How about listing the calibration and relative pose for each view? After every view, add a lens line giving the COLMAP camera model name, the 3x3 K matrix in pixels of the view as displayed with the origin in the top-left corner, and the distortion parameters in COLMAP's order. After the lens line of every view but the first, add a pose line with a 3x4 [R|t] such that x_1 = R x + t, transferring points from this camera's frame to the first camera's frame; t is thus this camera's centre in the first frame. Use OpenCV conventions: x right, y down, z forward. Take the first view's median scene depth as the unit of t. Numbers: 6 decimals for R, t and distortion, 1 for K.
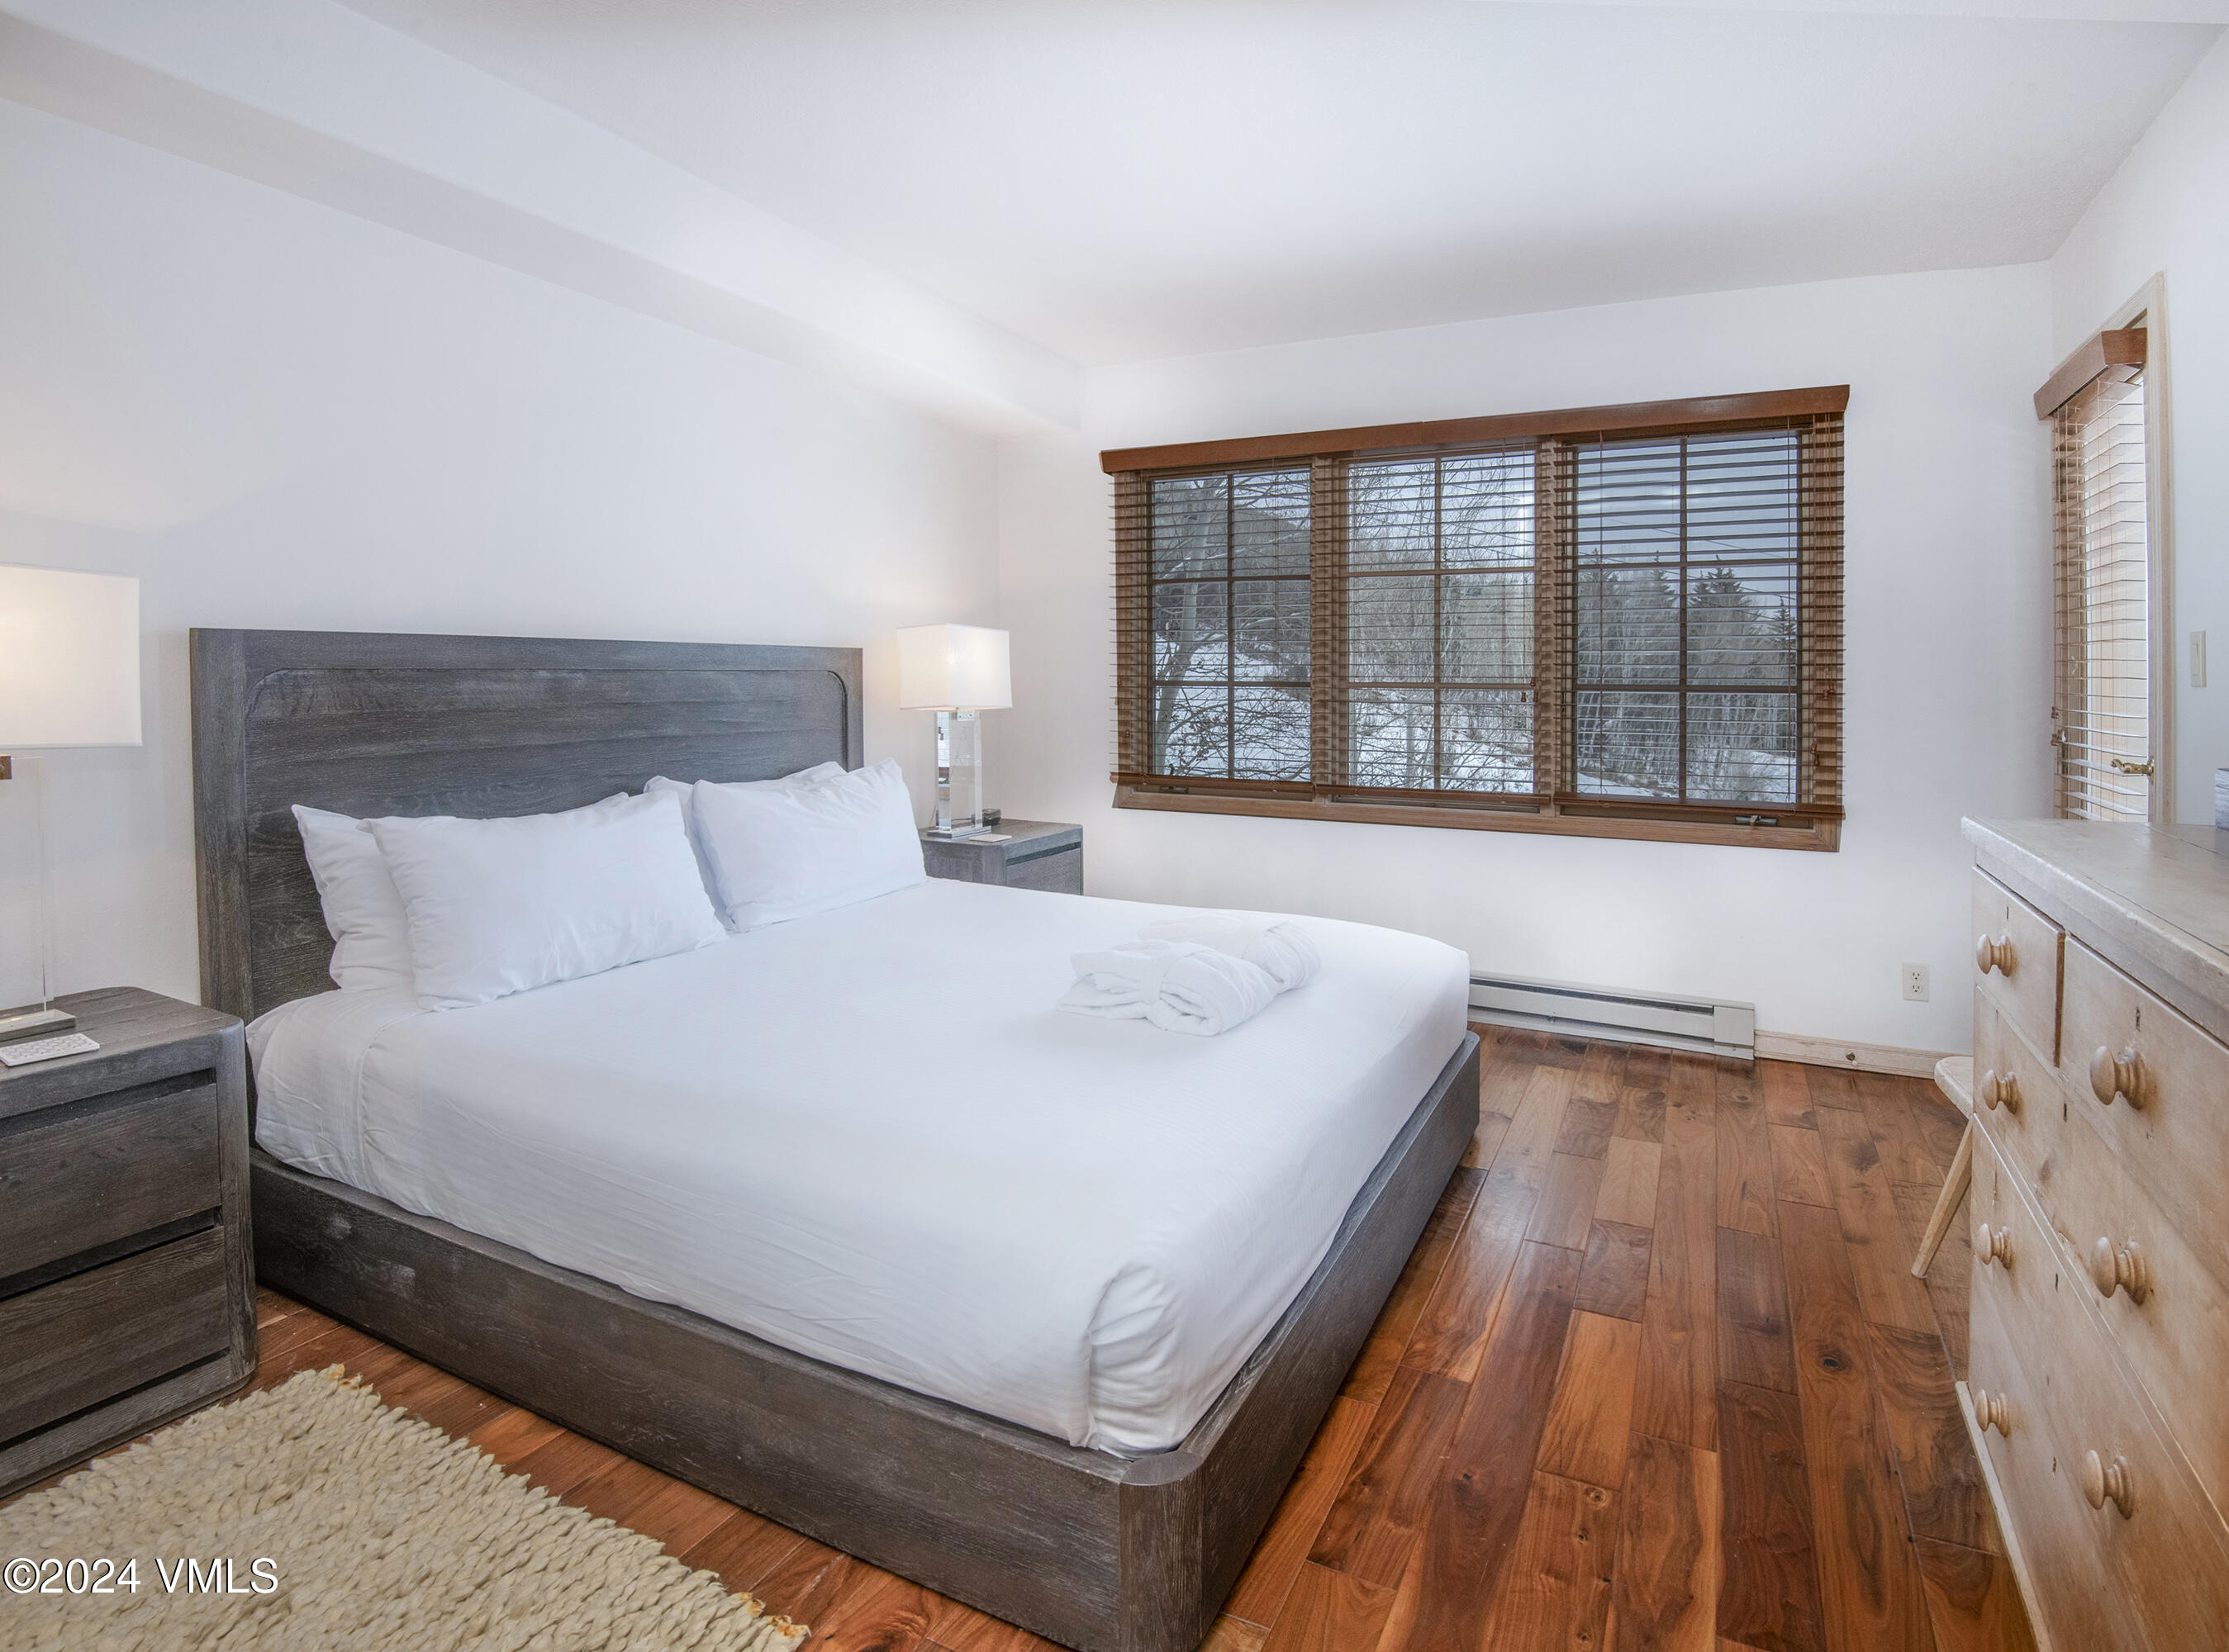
lens RADIAL K [[1105.2, 0, 1201.0], [0, 1105.2, 701.8], [0, 0, 1]] dist [0.001005, -0.025032]
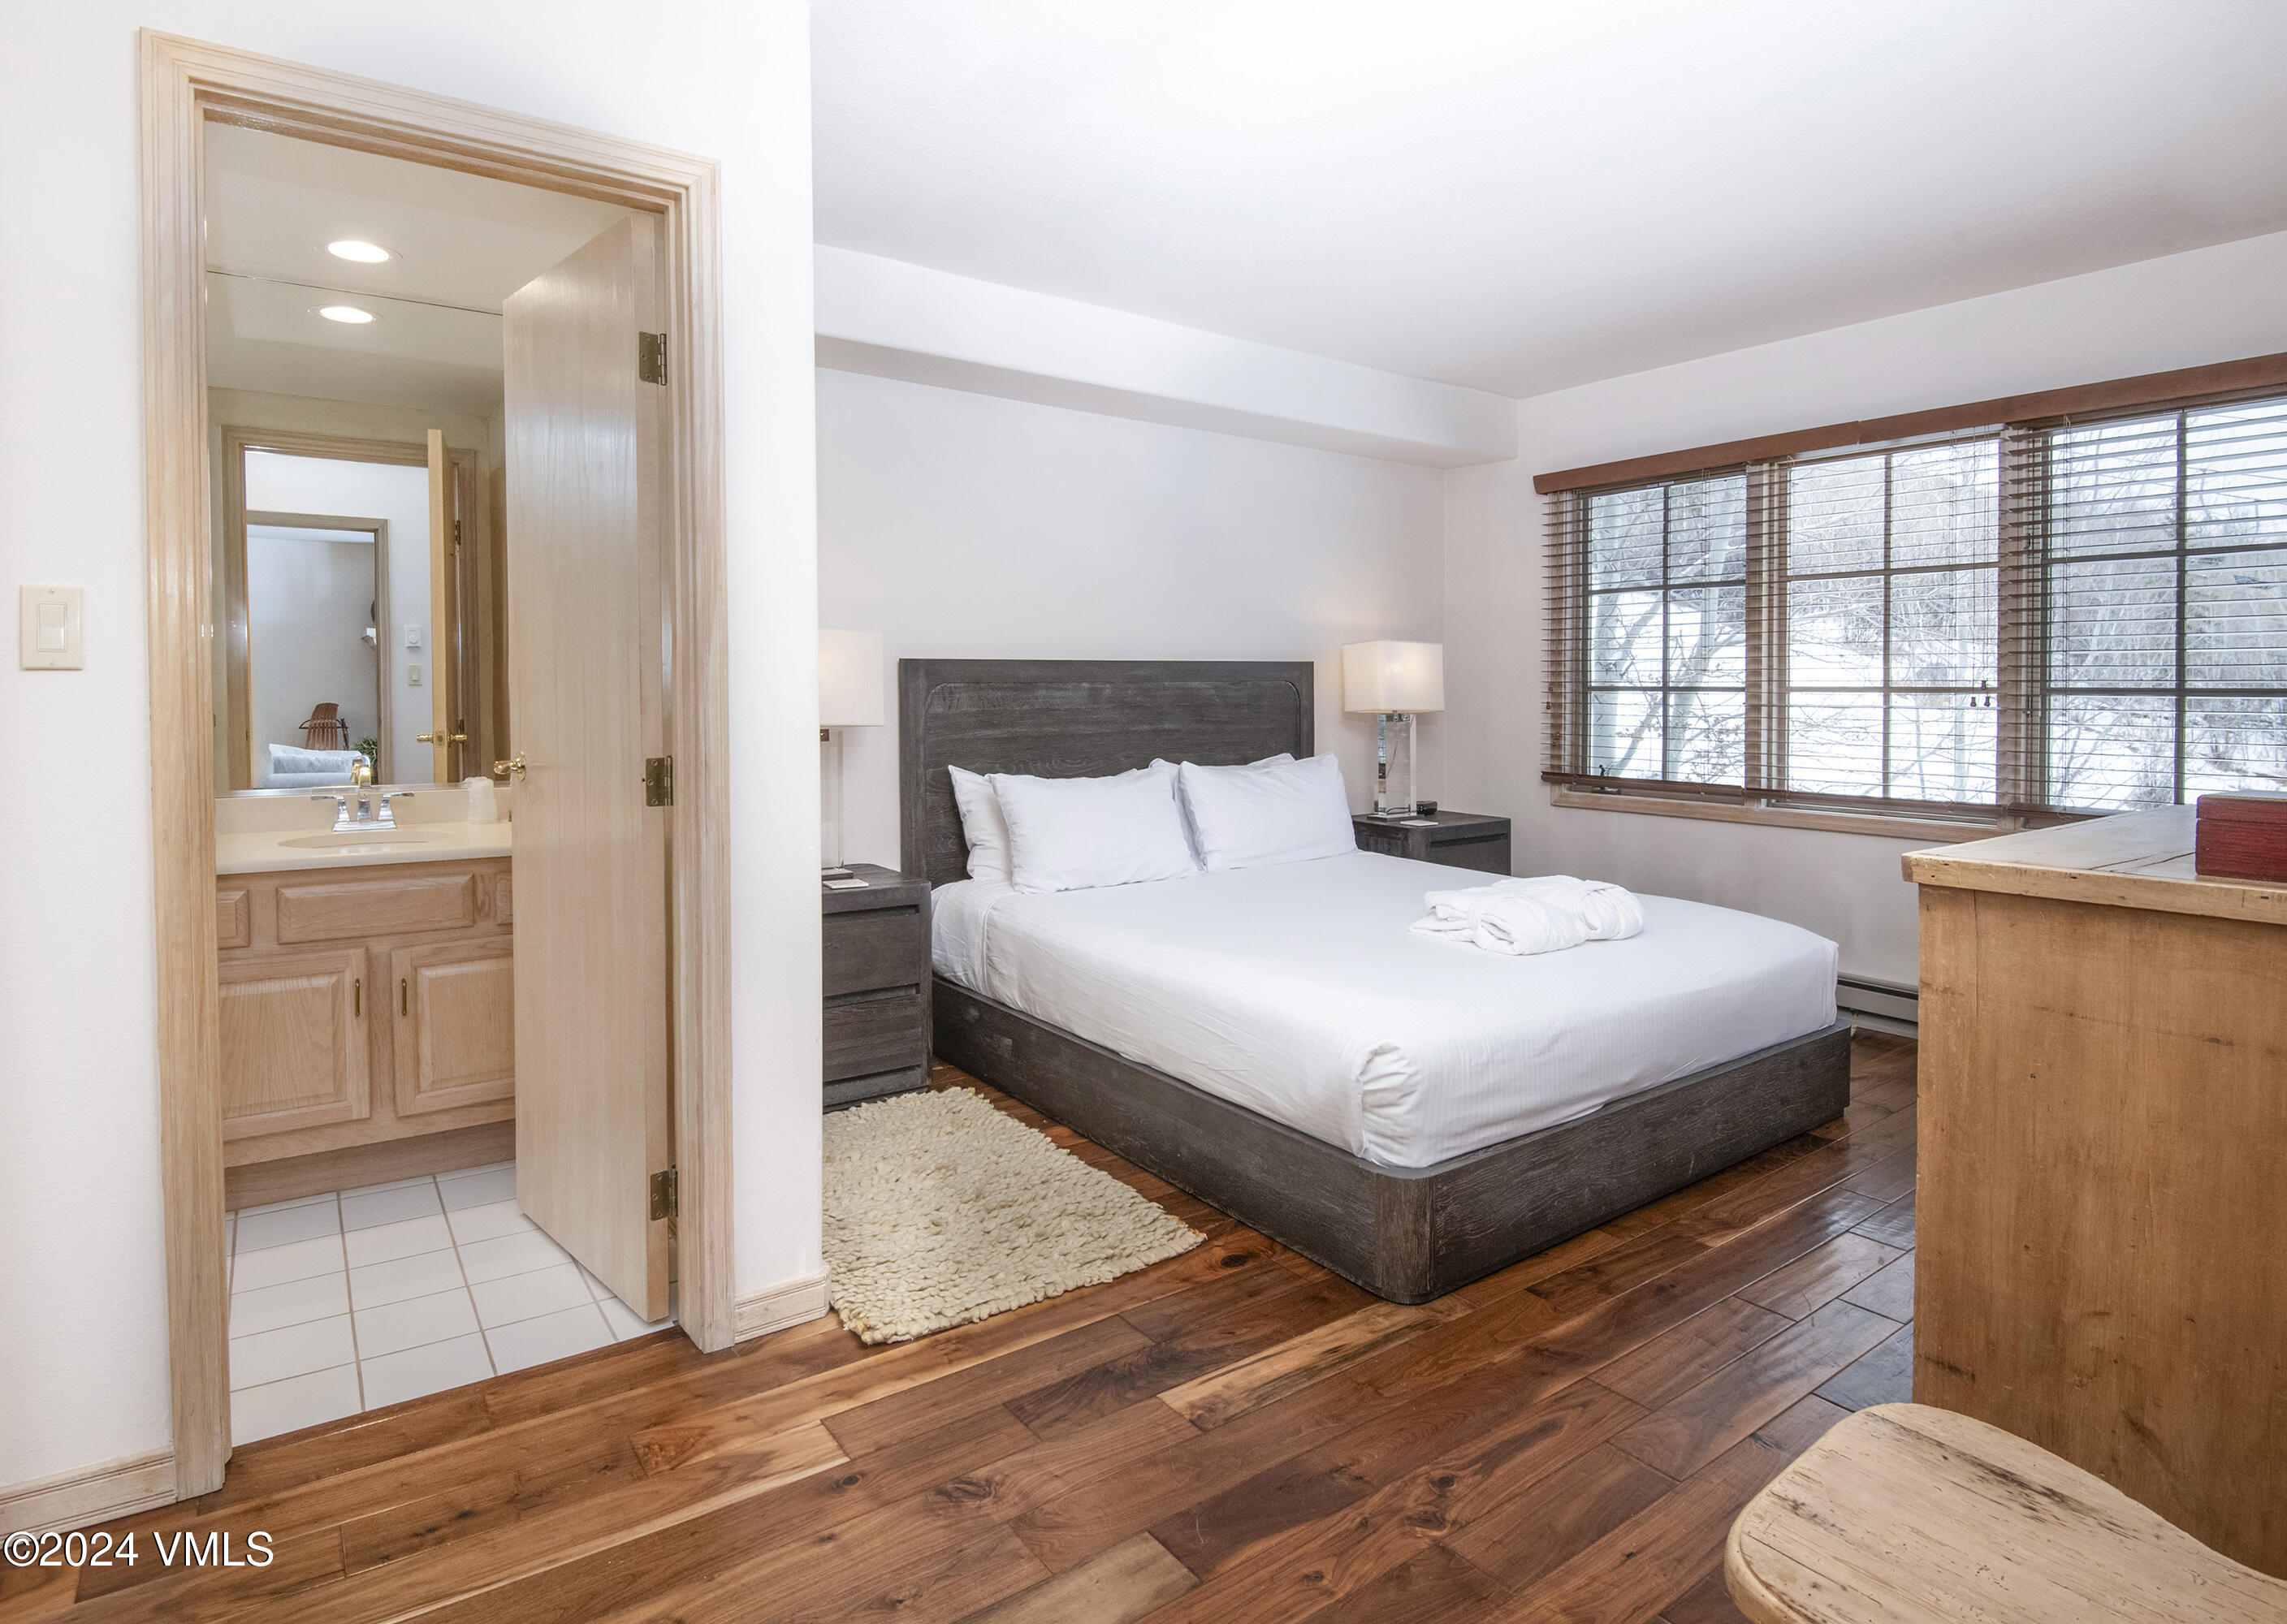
lens RADIAL K [[1232.8, 0, 1140.5], [0, 1232.8, 724.3], [0, 0, 1]] dist [0.000357, -0.046101]
pose [[0.877882, 0.008915, -0.478793, 0.216863], [-0.003889, 0.999926, 0.011487, 0.007518], [0.478860, -0.008223, 0.877853, -0.345963]]
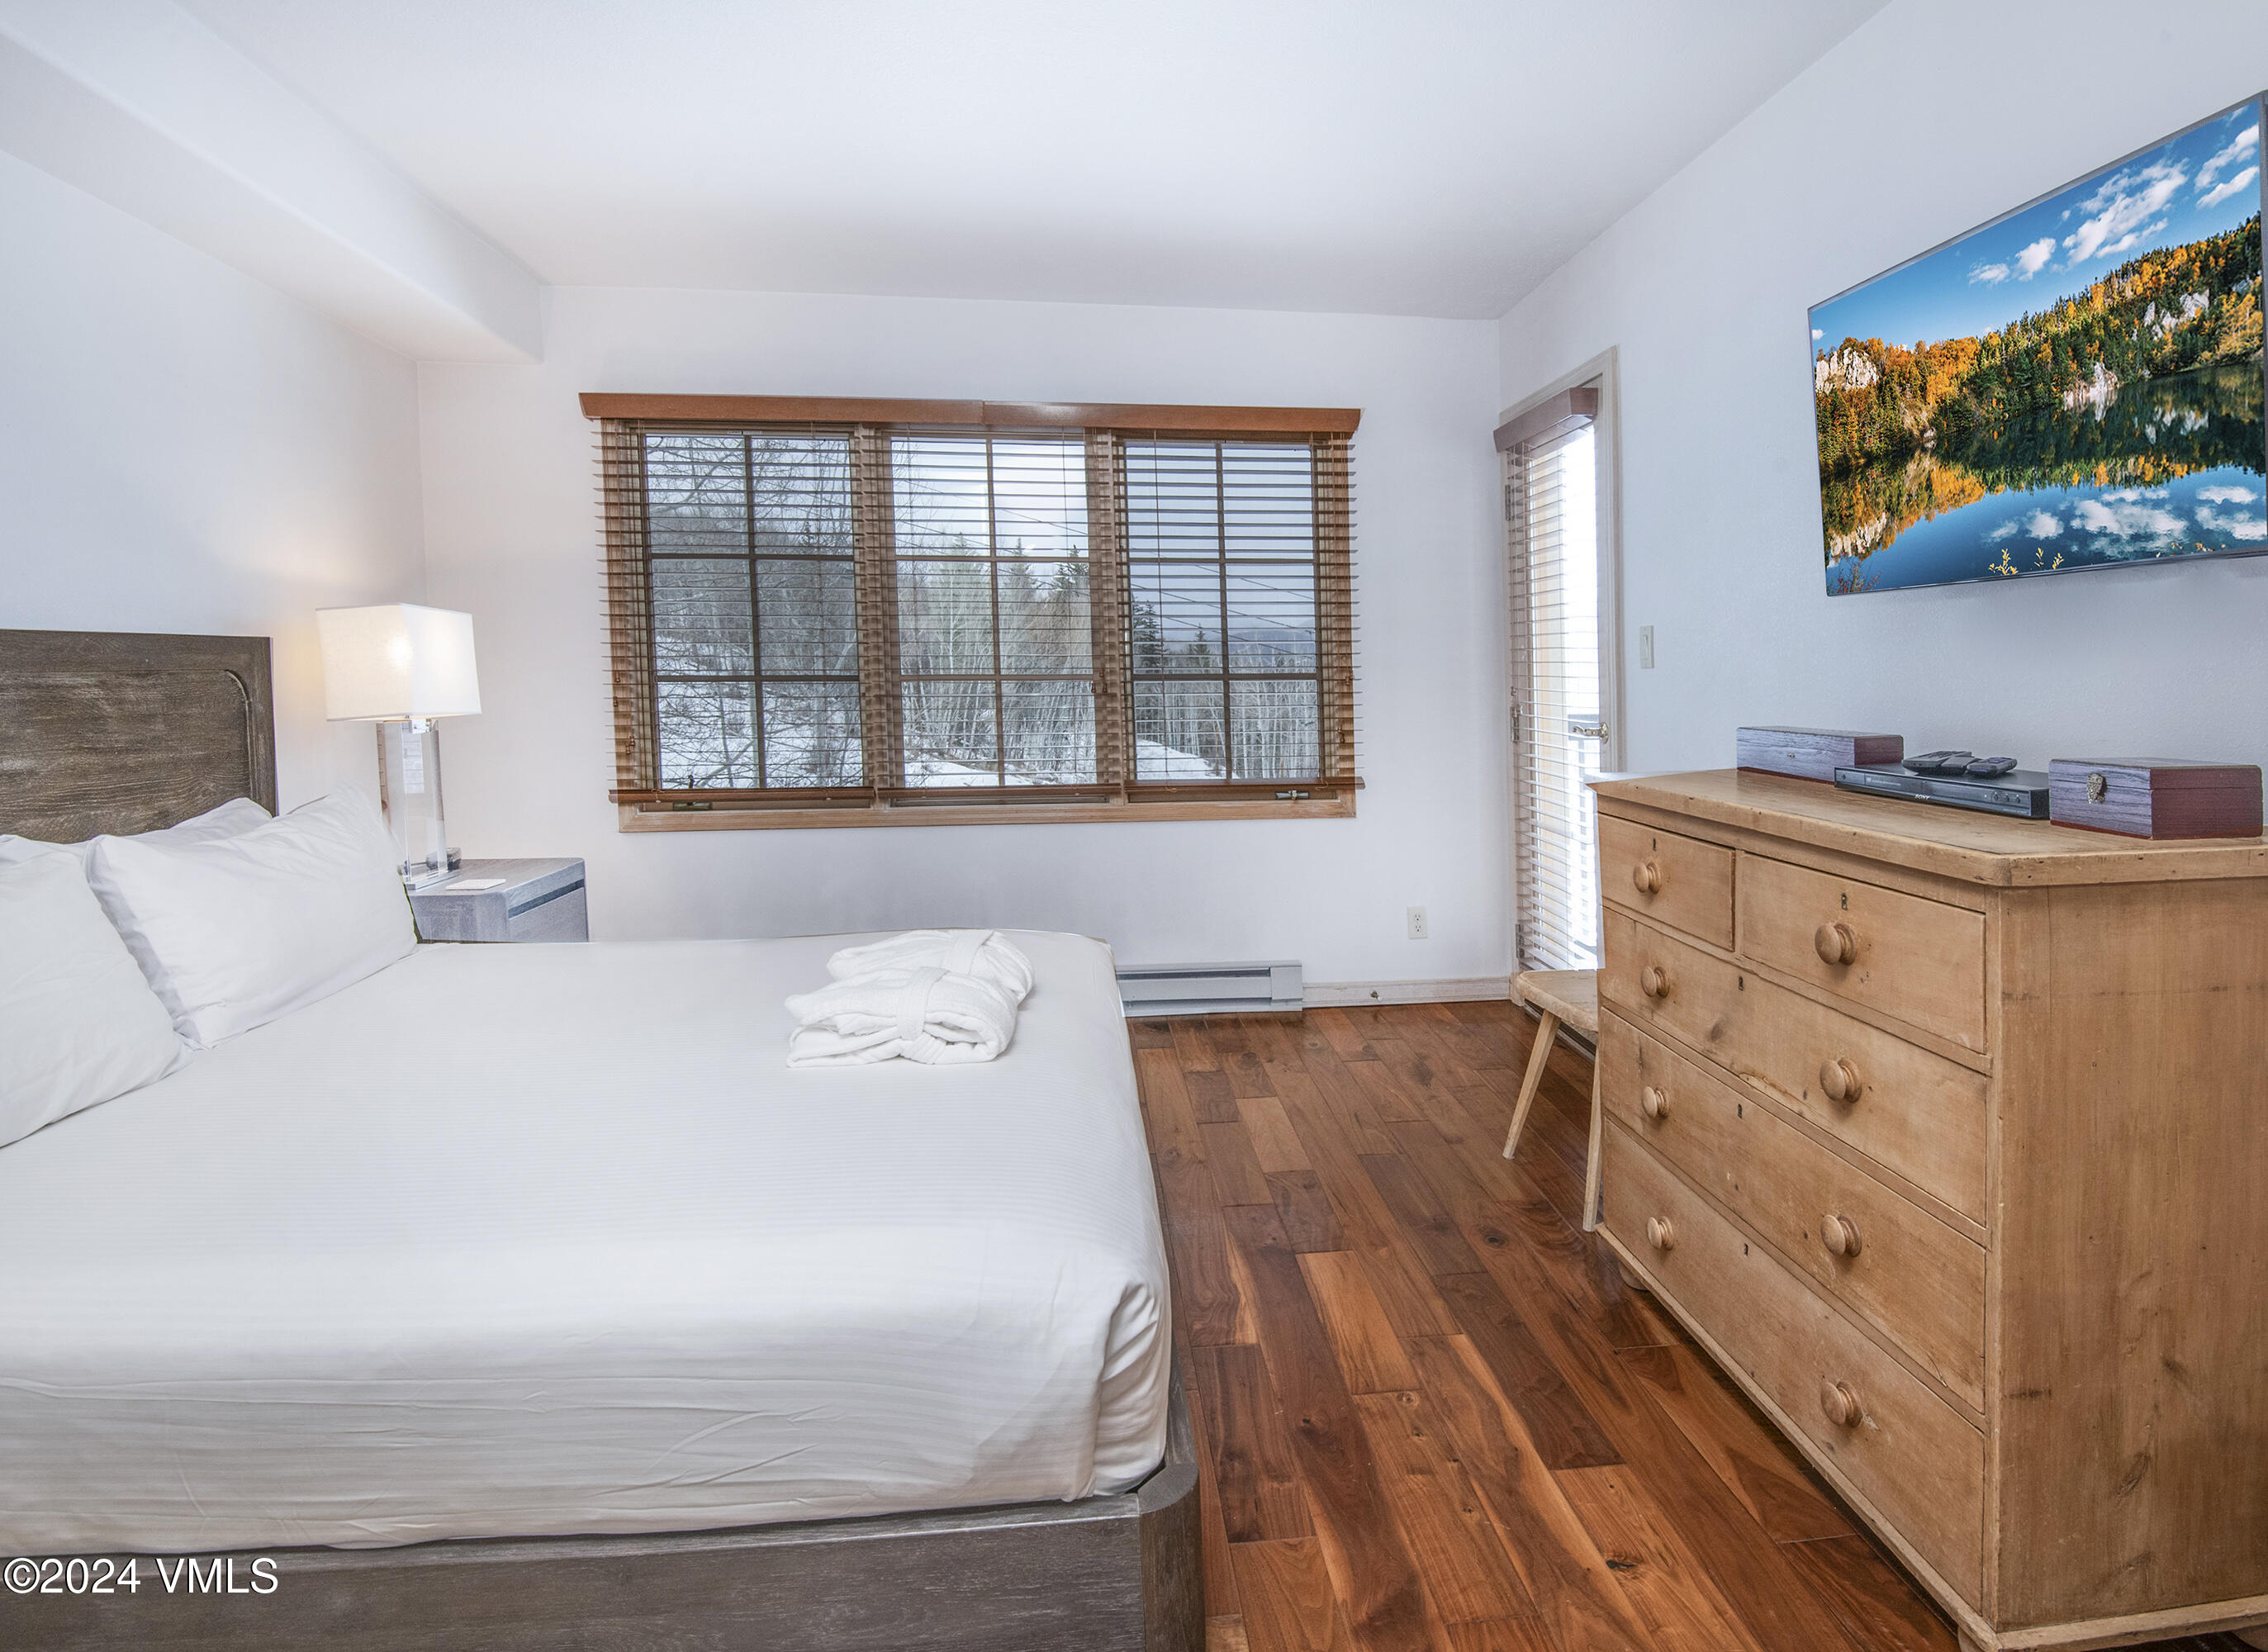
lens RADIAL K [[1189.6, 0, 1203.8], [0, 1189.6, 696.9], [0, 0, 1]] dist [0.030078, -0.049444]
pose [[0.849936, -0.022744, 0.526395, -0.244565], [0.021439, 0.999733, 0.008579, -0.004080], [-0.526450, 0.003994, 0.850197, 0.036717]]
